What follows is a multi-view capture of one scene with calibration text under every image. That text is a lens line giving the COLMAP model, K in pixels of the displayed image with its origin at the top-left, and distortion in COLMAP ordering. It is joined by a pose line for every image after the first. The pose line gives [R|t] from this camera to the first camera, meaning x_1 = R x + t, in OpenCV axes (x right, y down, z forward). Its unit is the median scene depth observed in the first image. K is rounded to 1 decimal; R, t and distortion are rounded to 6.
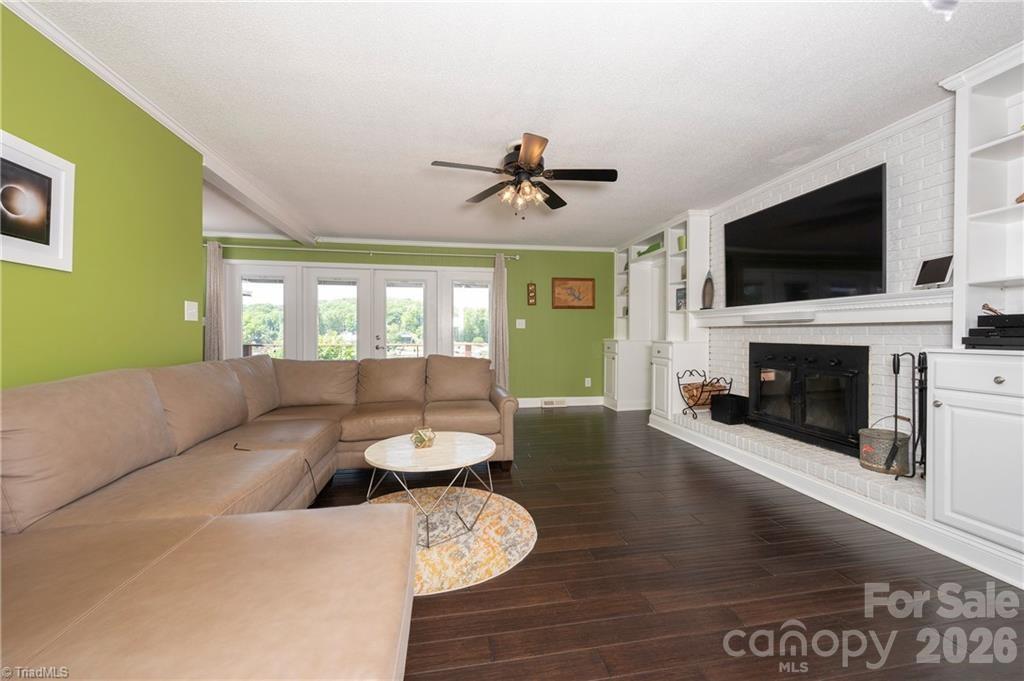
lens RADIAL K [[402.4, 0, 514.1], [0, 402.4, 340.2], [0, 0, 1]] dist [-0.000759, -0.000012]
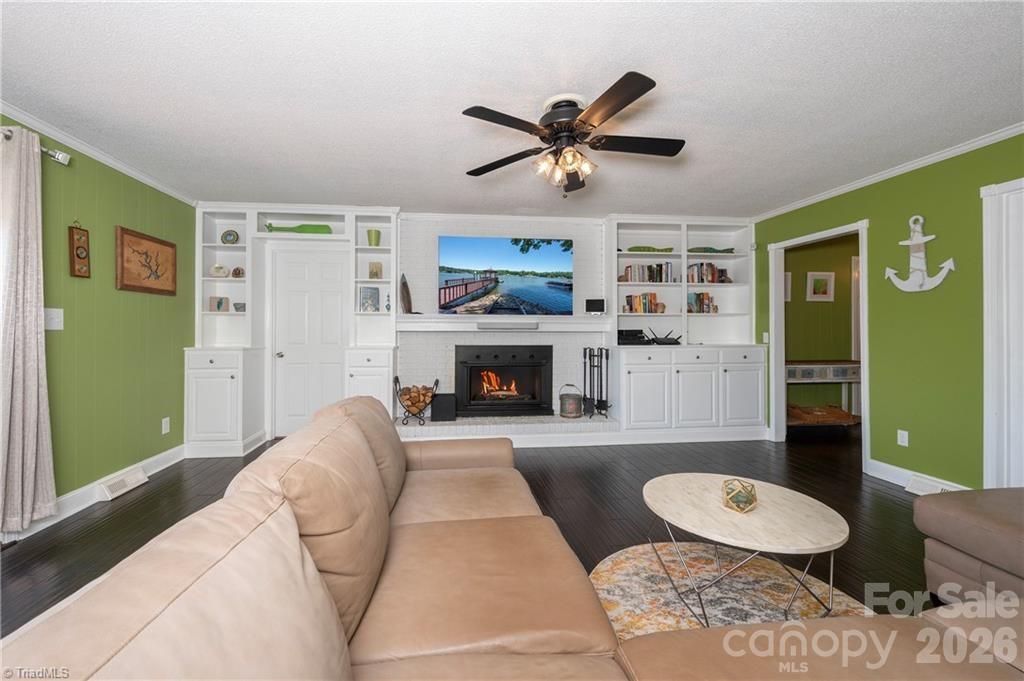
lens RADIAL K [[416.6, 0, 486.9], [0, 416.6, 327.4], [0, 0, 1]] dist [-0.000242, -0.000108]
pose [[0.072322, 0.008237, 0.997347, -0.590289], [0.015299, 0.999839, -0.009367, -0.032582], [-0.997264, 0.015936, 0.072184, 0.819398]]
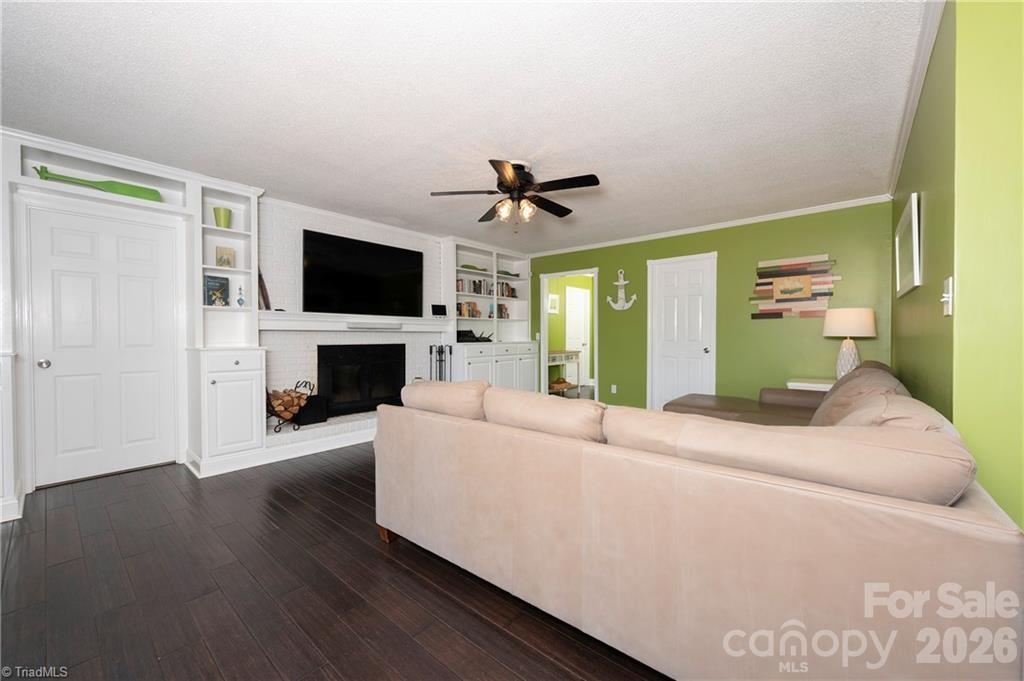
lens RADIAL K [[402.4, 0, 514.1], [0, 402.4, 340.2], [0, 0, 1]] dist [-0.000759, -0.000012]
pose [[-0.634075, -0.007656, 0.773234, -0.612927], [0.014086, 0.999671, 0.021449, -0.023967], [-0.773143, 0.024492, -0.633758, 1.276649]]
